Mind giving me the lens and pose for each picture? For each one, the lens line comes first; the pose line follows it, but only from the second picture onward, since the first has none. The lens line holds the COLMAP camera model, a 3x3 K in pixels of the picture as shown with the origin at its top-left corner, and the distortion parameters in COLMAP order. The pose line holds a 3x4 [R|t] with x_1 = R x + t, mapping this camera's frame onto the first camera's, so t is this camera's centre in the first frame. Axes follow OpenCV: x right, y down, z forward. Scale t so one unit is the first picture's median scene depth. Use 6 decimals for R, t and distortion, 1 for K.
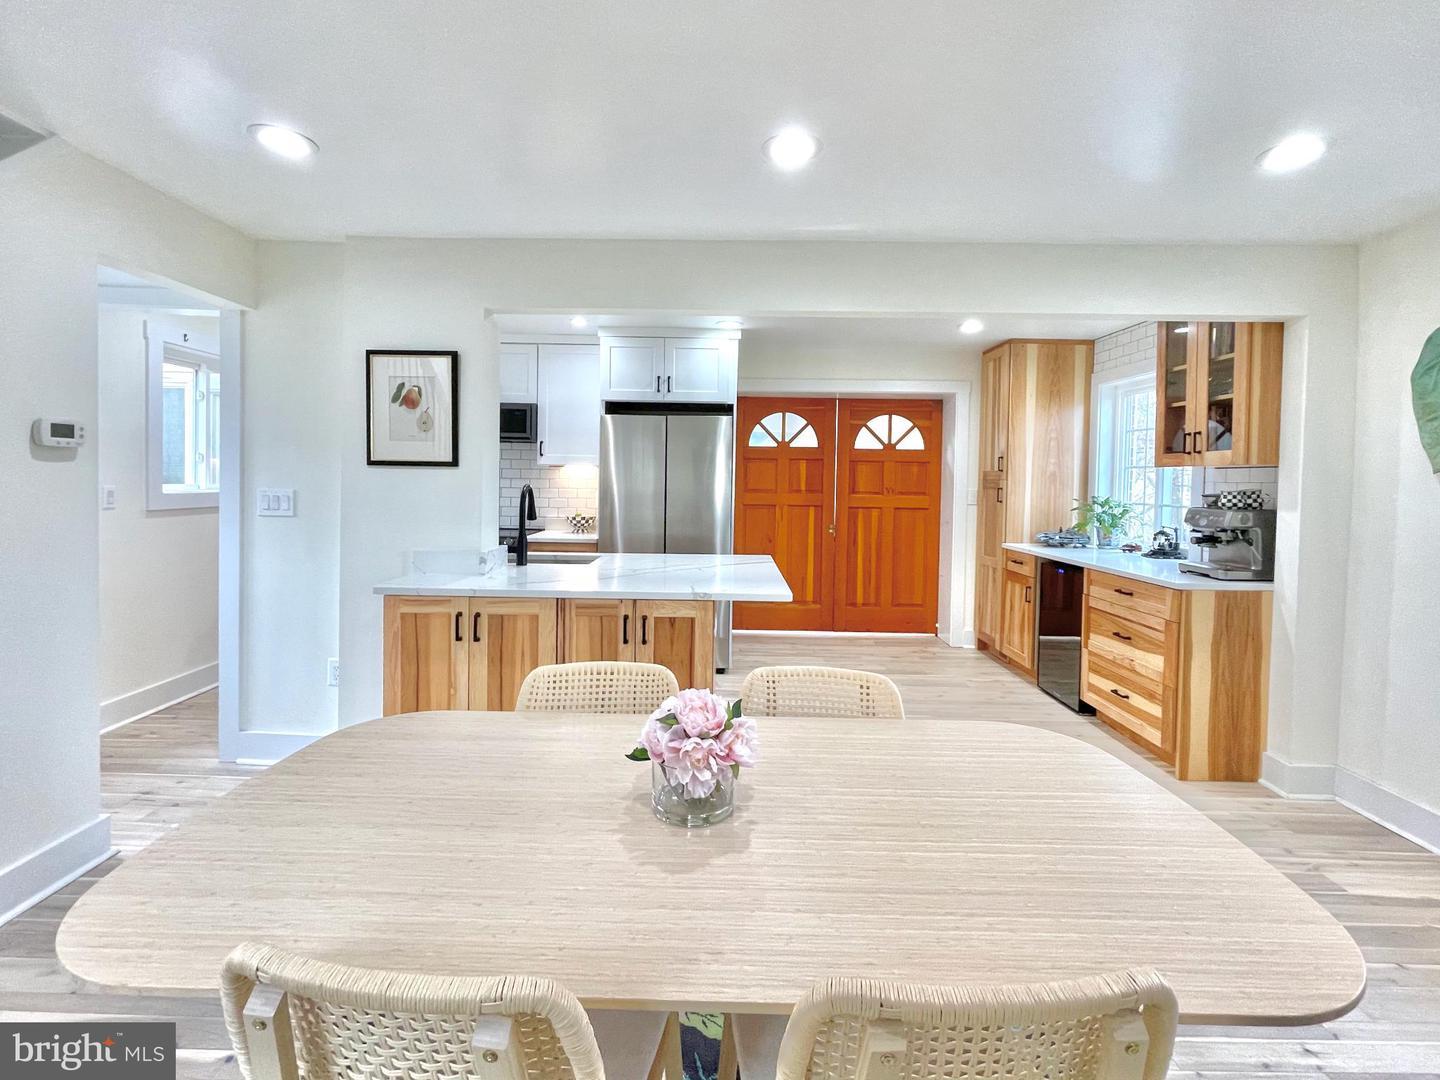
lens RADIAL K [[627.1, 0, 720.0], [0, 627.1, 540.0], [0, 0, 1]] dist [-0.001613, -0.000118]
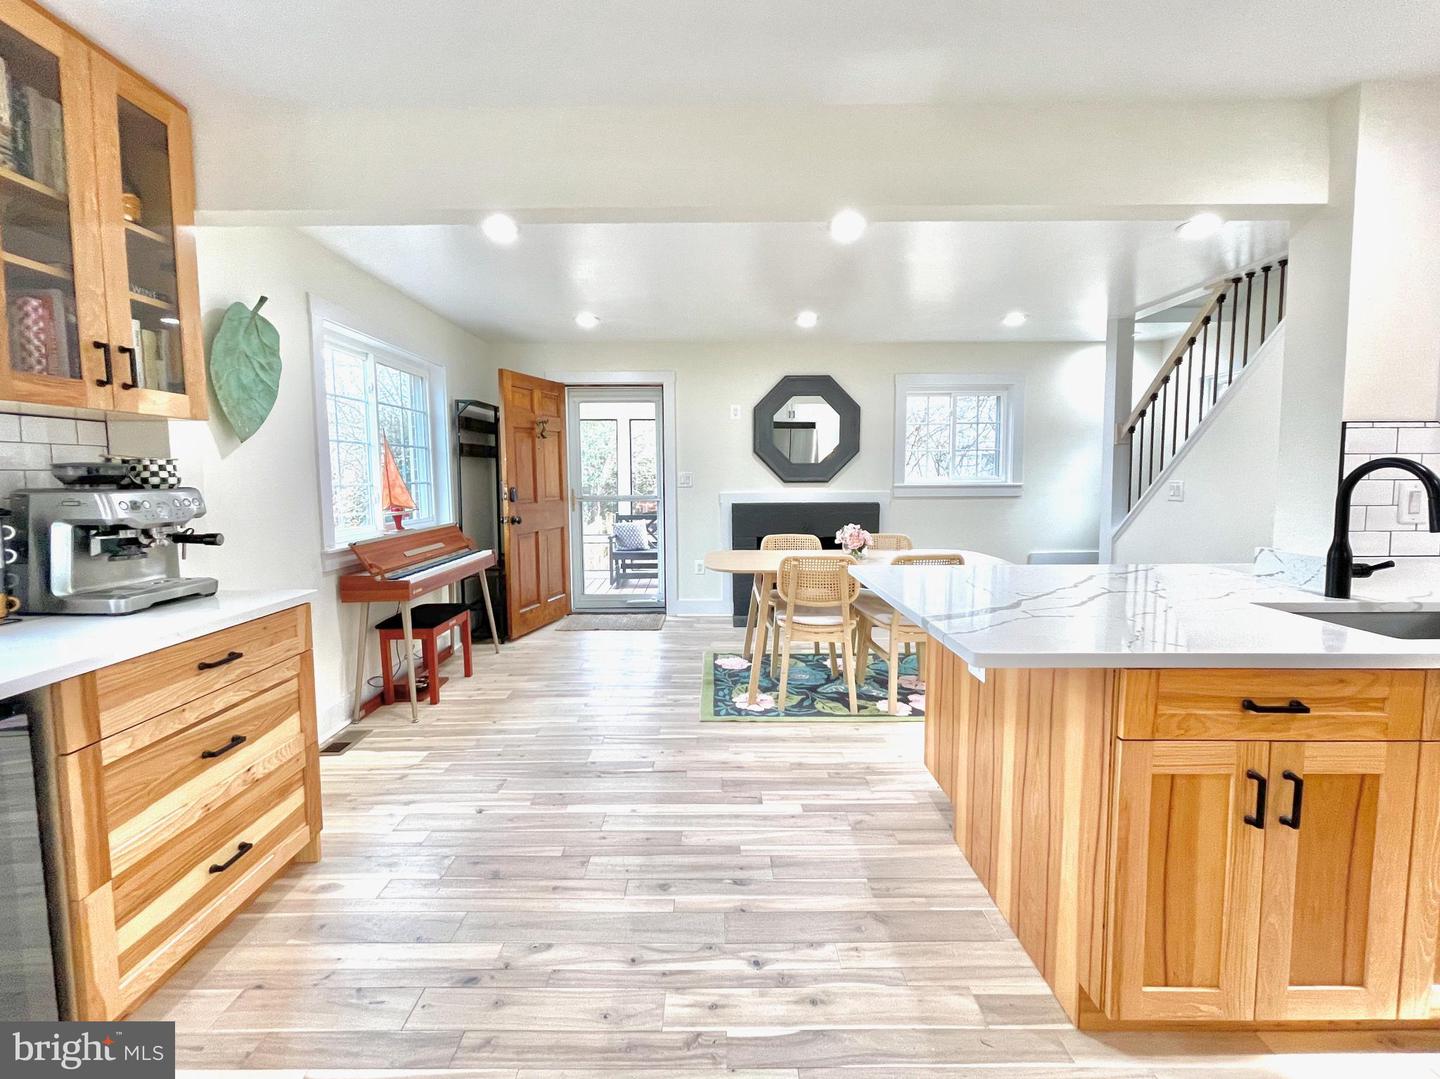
lens RADIAL K [[615.4, 0, 714.6], [0, 615.4, 520.0], [0, 0, 1]] dist [-0.002736, -0.000367]
pose [[-0.999950, -0.009854, 0.001559, 0.227794], [-0.009444, 0.985340, 0.170338, -0.105626], [-0.003214, 0.170315, -0.985384, 1.340869]]
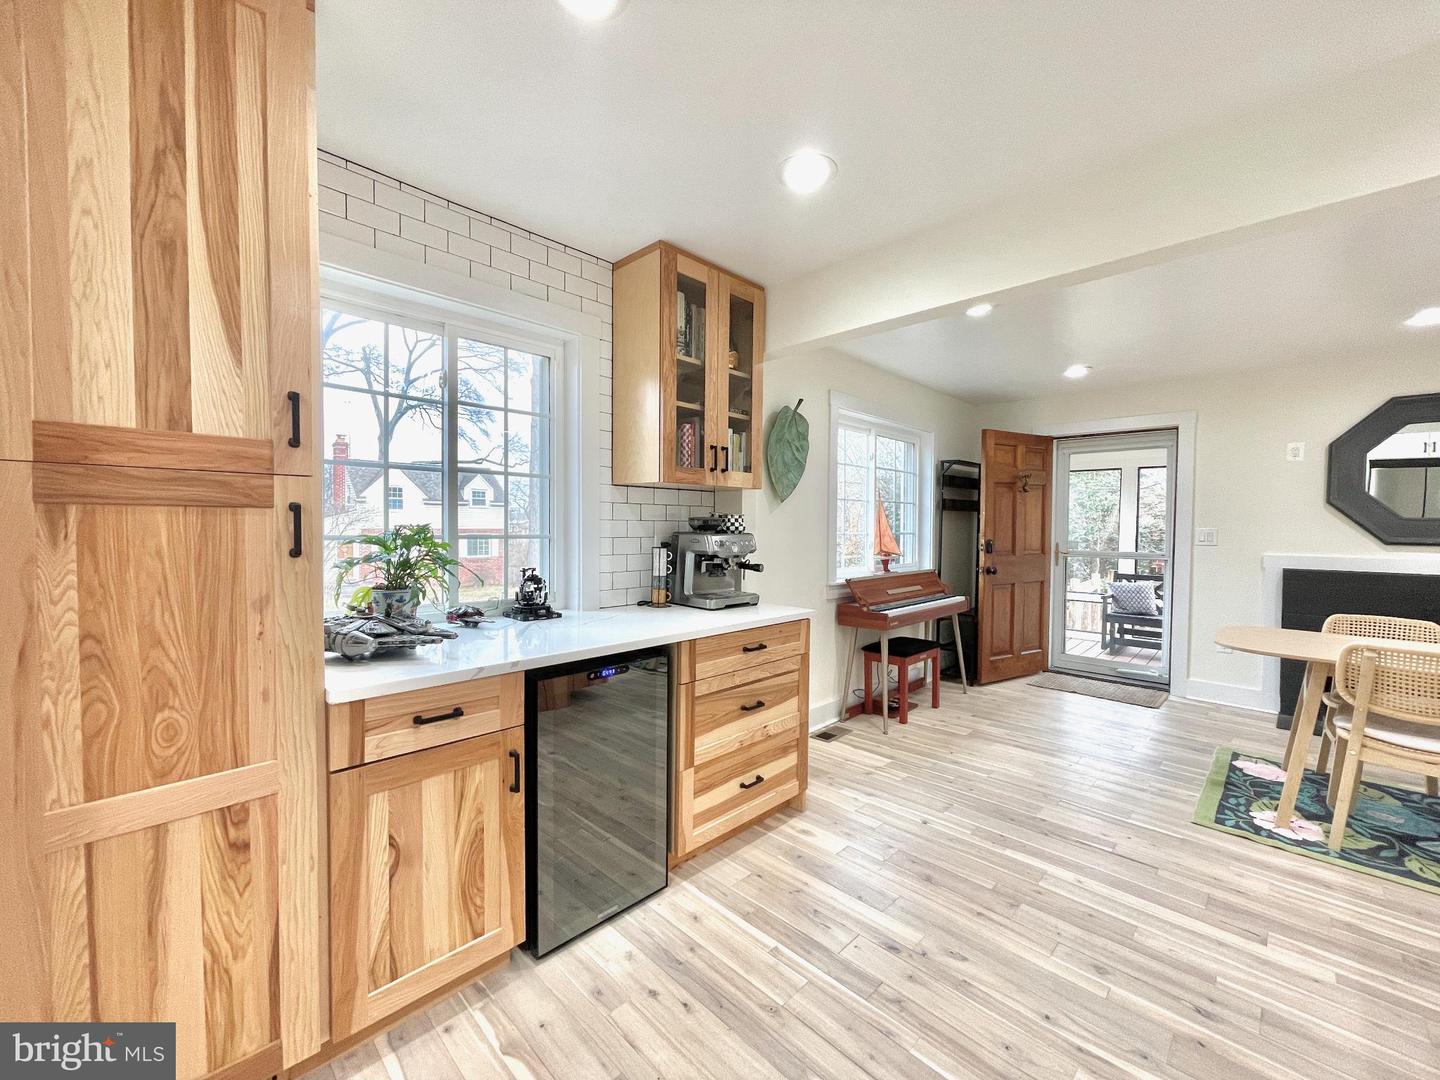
lens RADIAL K [[579.7, 0, 720.0], [0, 579.7, 540.0], [0, 0, 1]] dist [0.000278, -0.000068]
pose [[-0.708631, -0.042114, 0.704321, 0.169523], [0.046861, 0.993204, 0.106535, -0.113200], [-0.704021, 0.108499, -0.701842, 1.381645]]
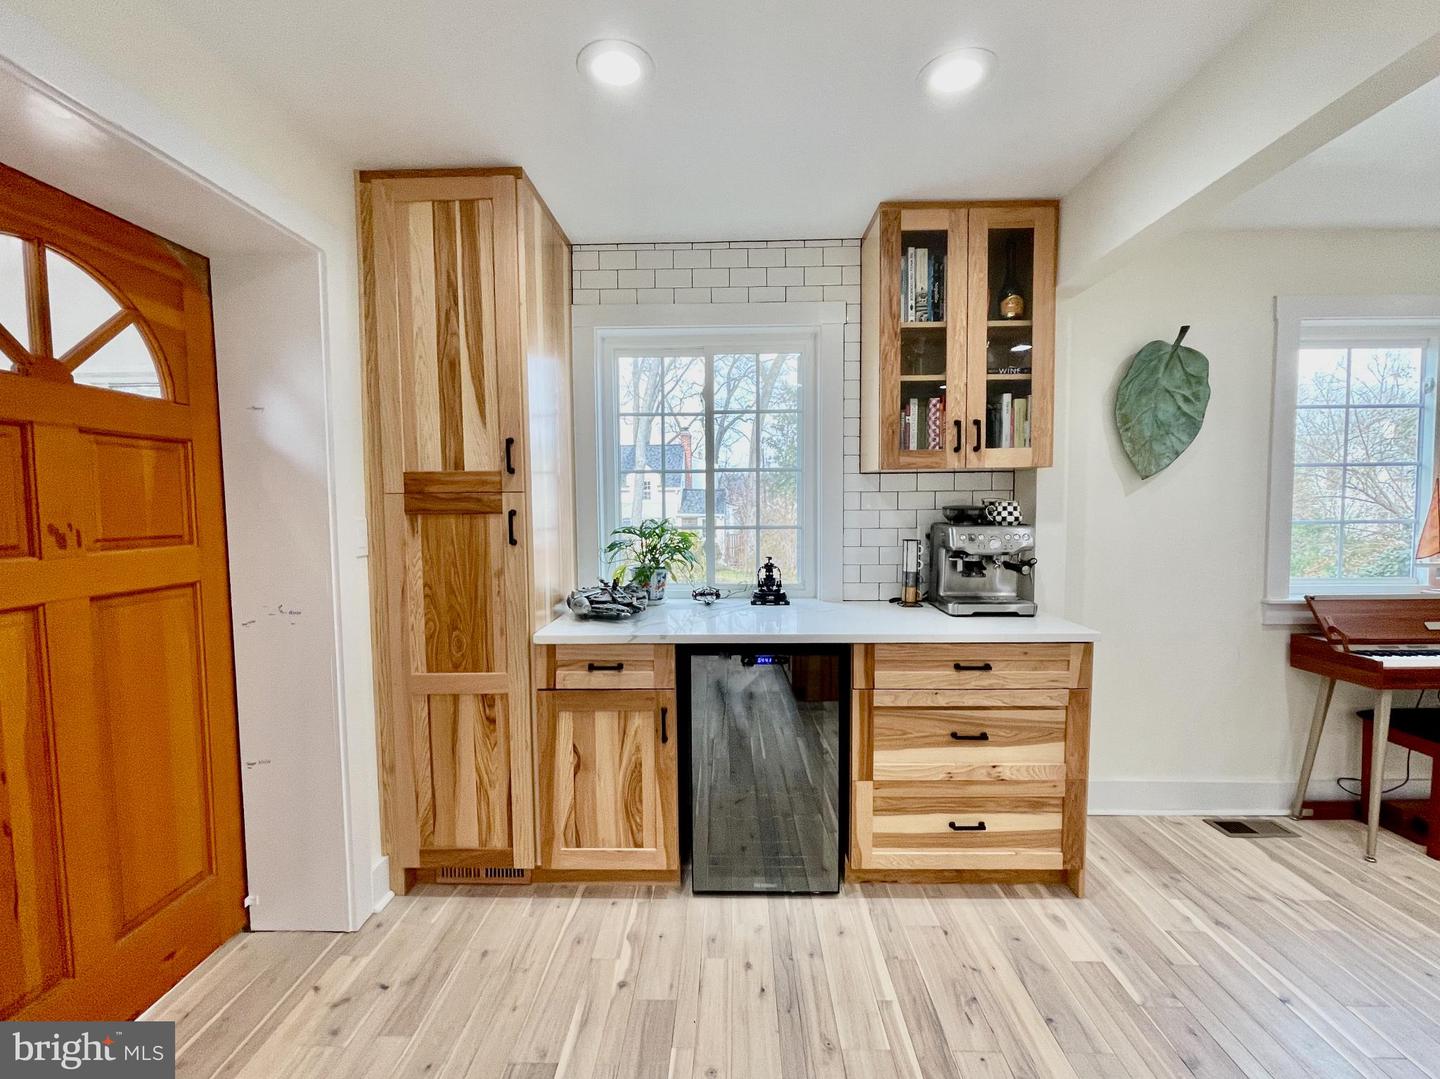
lens RADIAL K [[627.1, 0, 720.0], [0, 627.1, 539.5], [0, 0, 1]] dist [-0.001613, -0.000118]
pose [[0.025679, -0.076065, 0.996772, 0.023218], [0.106561, 0.991628, 0.072928, -0.104995], [-0.993975, 0.104344, 0.033570, 1.112173]]
